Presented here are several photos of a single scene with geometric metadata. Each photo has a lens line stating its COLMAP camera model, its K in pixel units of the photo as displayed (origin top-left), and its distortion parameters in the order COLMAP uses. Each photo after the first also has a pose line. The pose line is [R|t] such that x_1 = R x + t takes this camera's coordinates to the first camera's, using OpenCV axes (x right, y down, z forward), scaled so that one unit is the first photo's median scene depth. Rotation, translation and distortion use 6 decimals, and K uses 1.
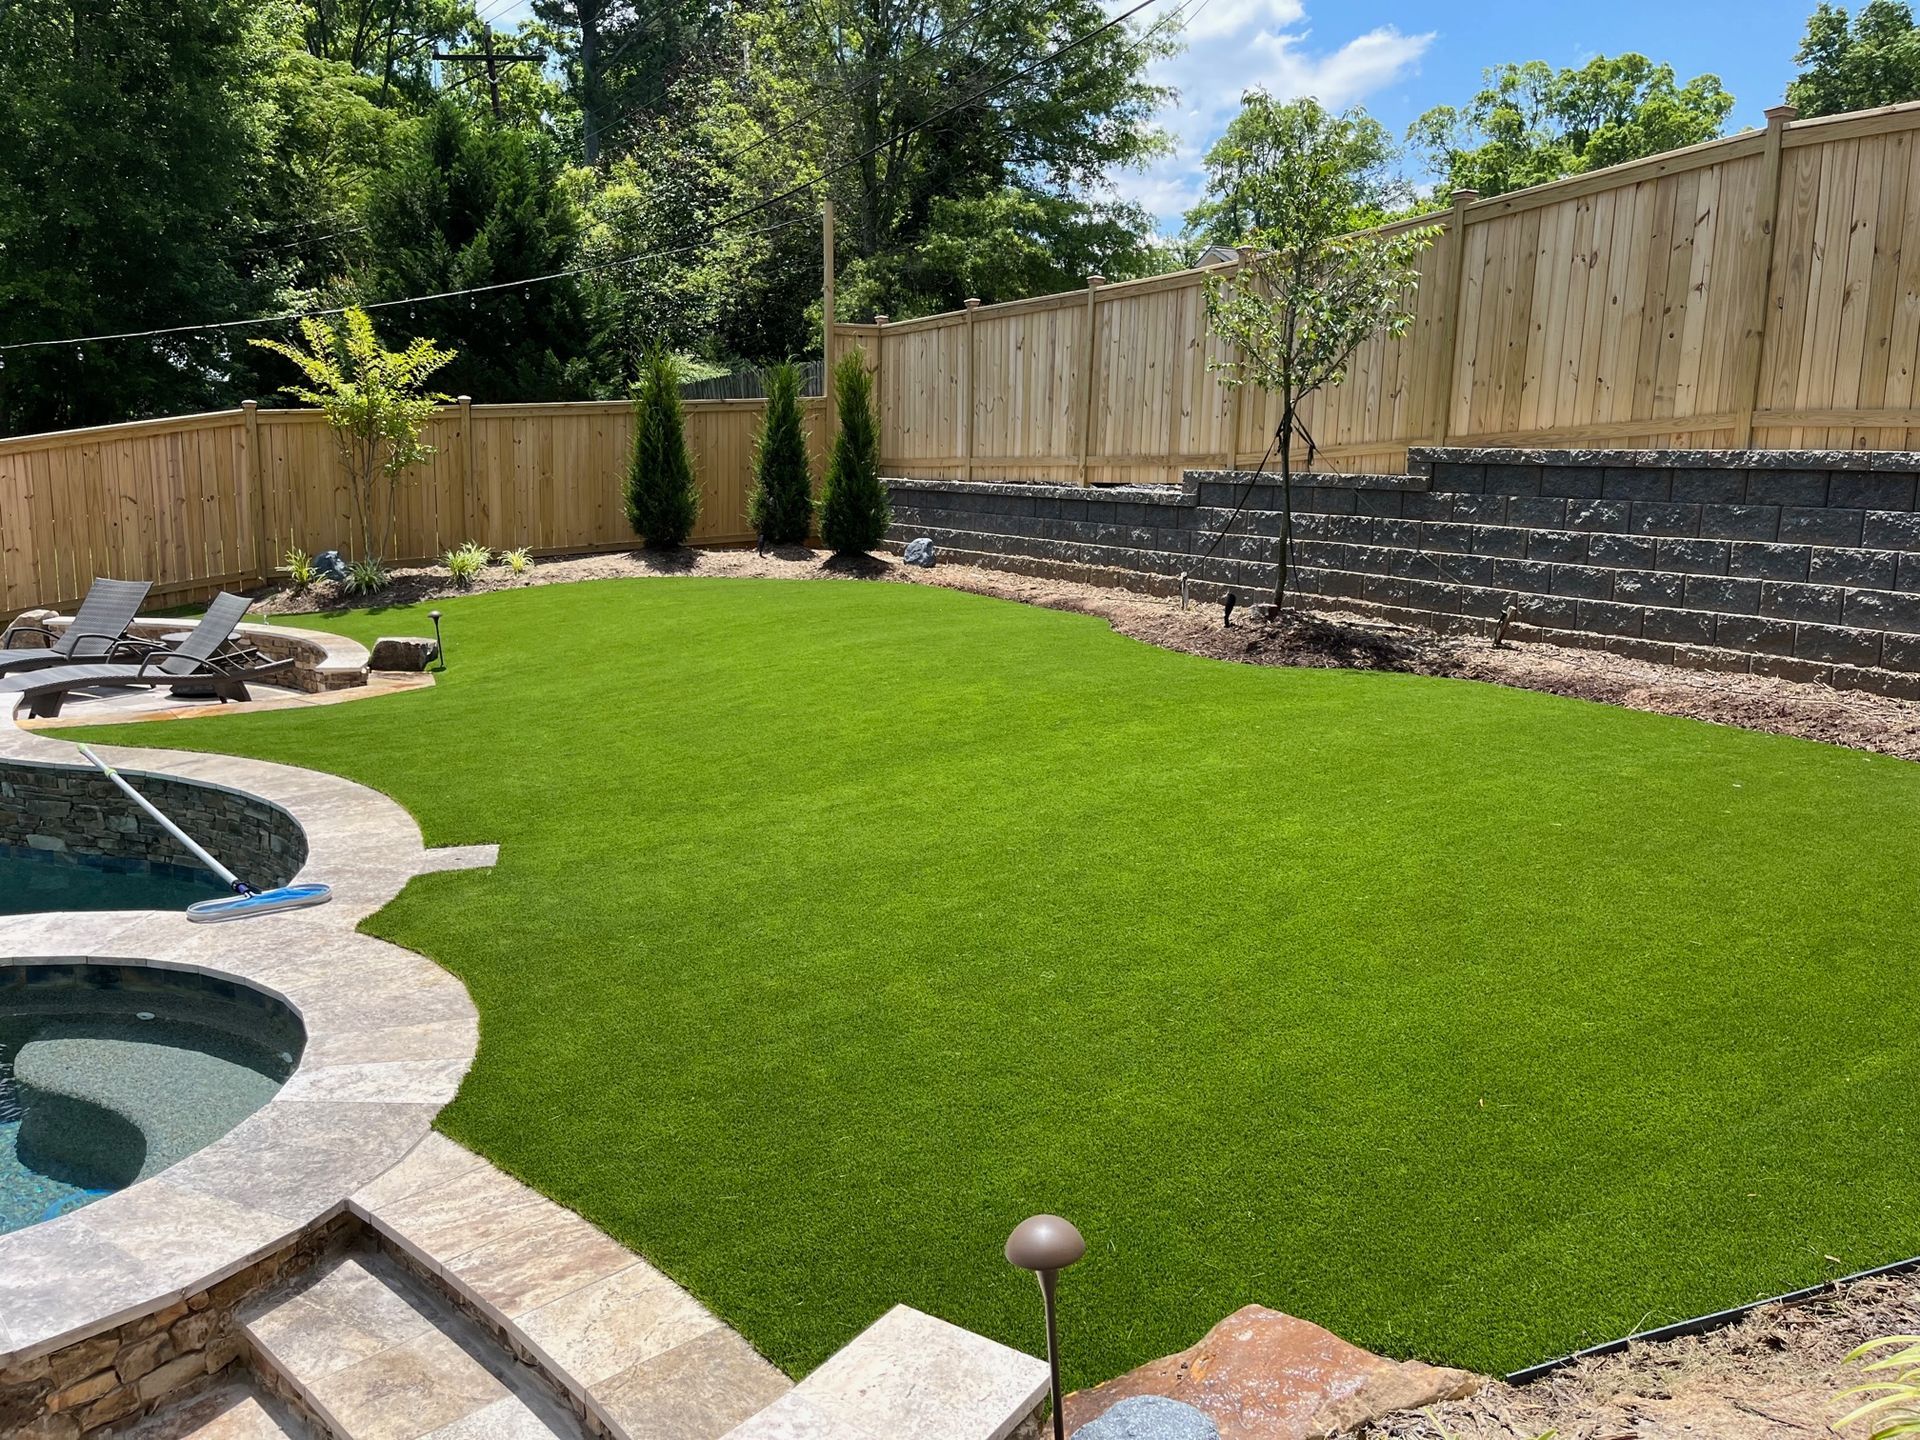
lens RADIAL K [[1448.4, 0, 960.0], [0, 1448.4, 720.0], [0, 0, 1]] dist [0.062636, -0.070603]
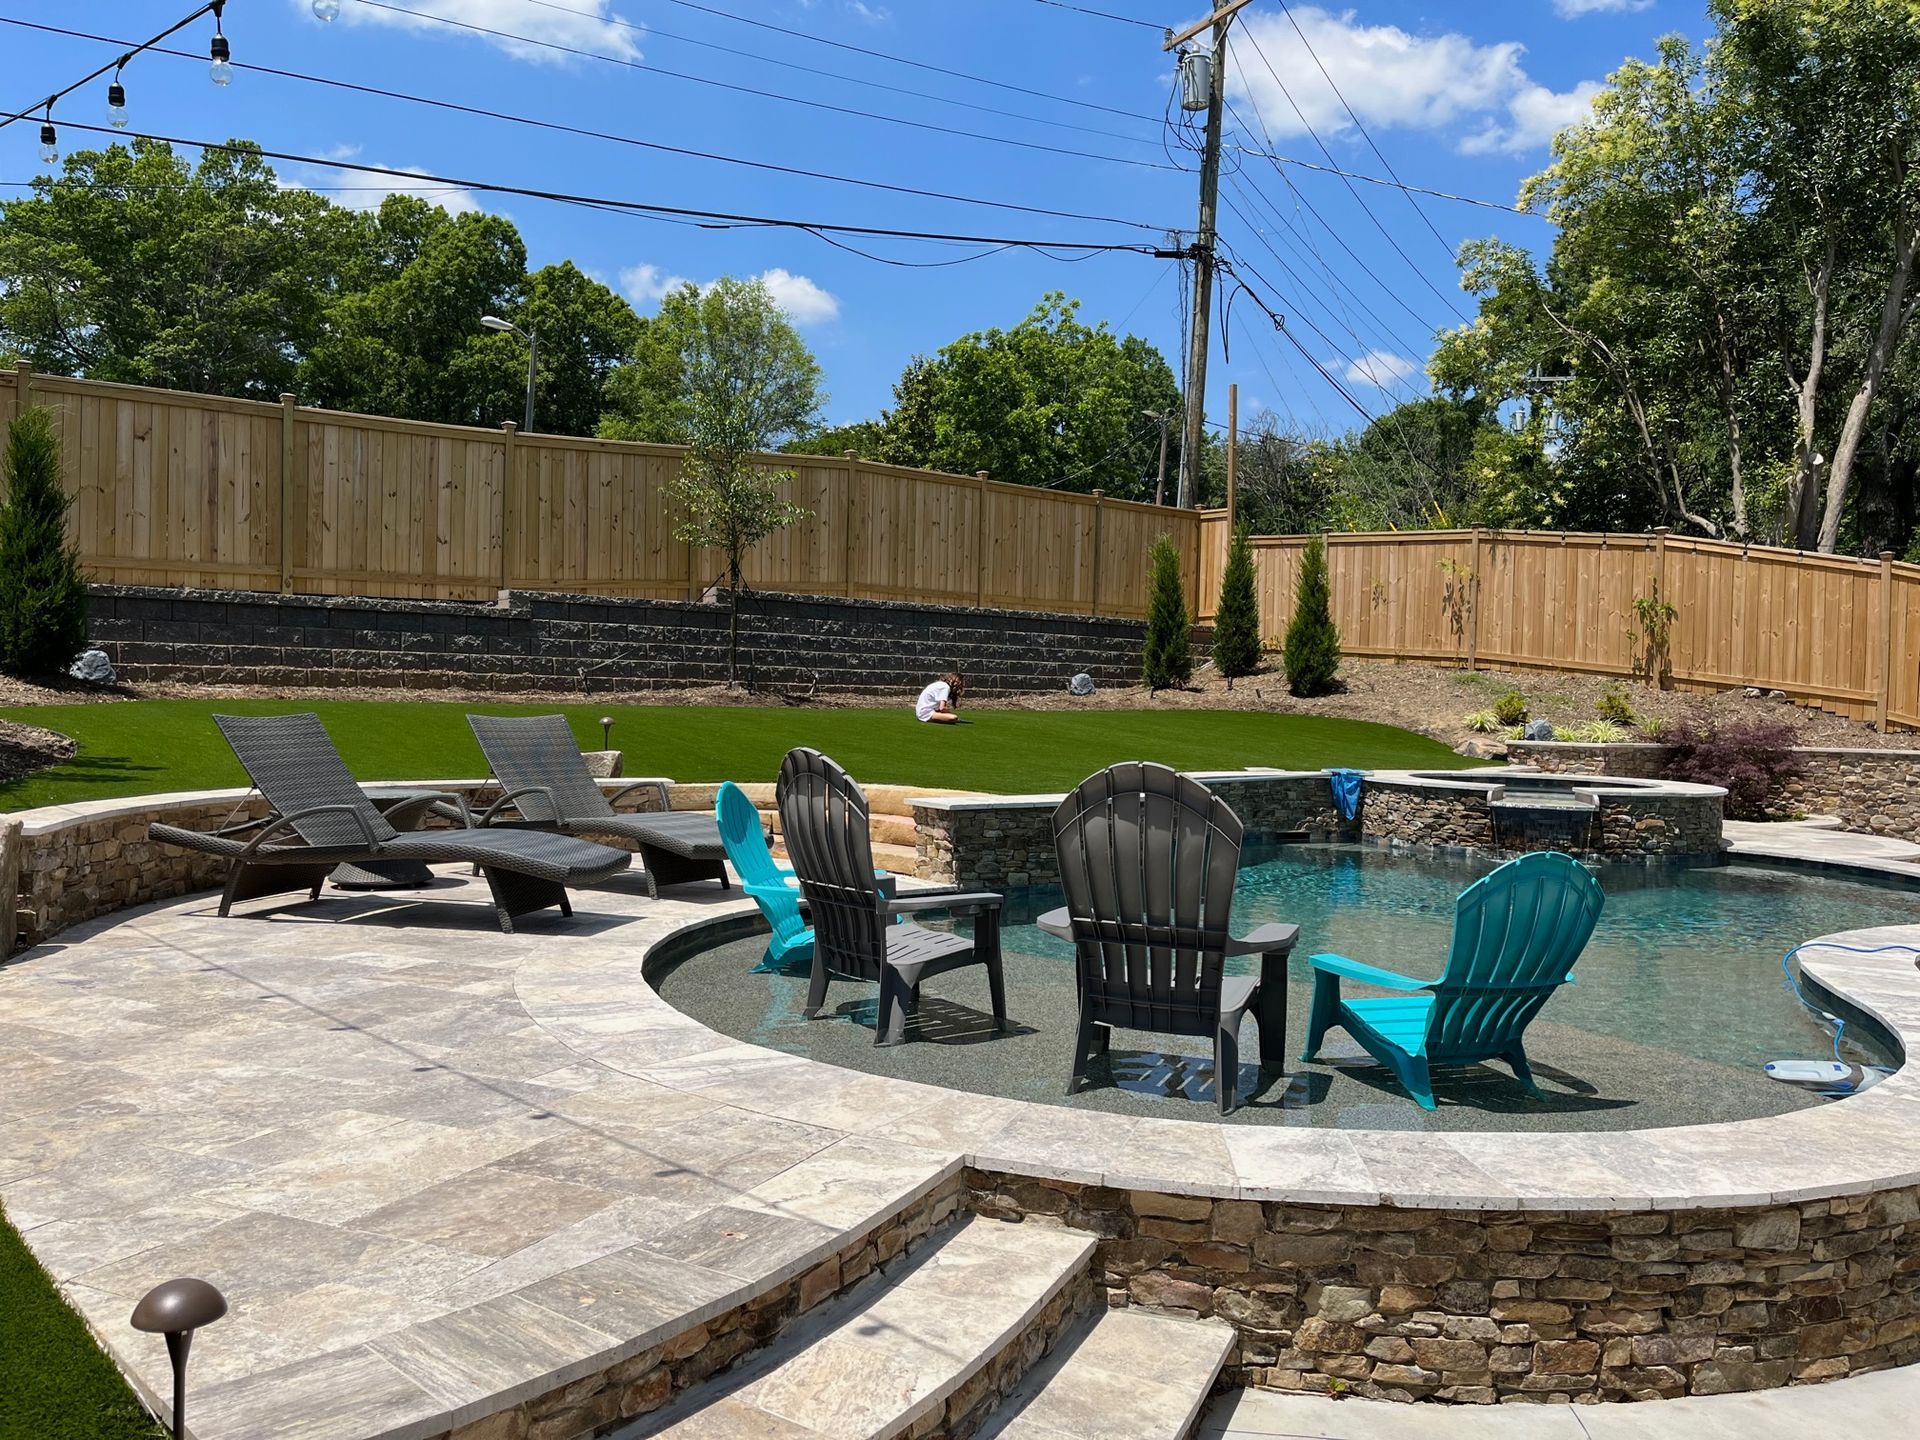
lens RADIAL K [[1448.4, 0, 960.0], [0, 1448.4, 720.0], [0, 0, 1]] dist [0.062636, -0.070603]
pose [[-0.158403, -0.054096, 0.985892, -1.433452], [0.140161, 0.987155, 0.076685, -0.129140], [-0.977376, 0.150330, -0.148786, 1.028545]]
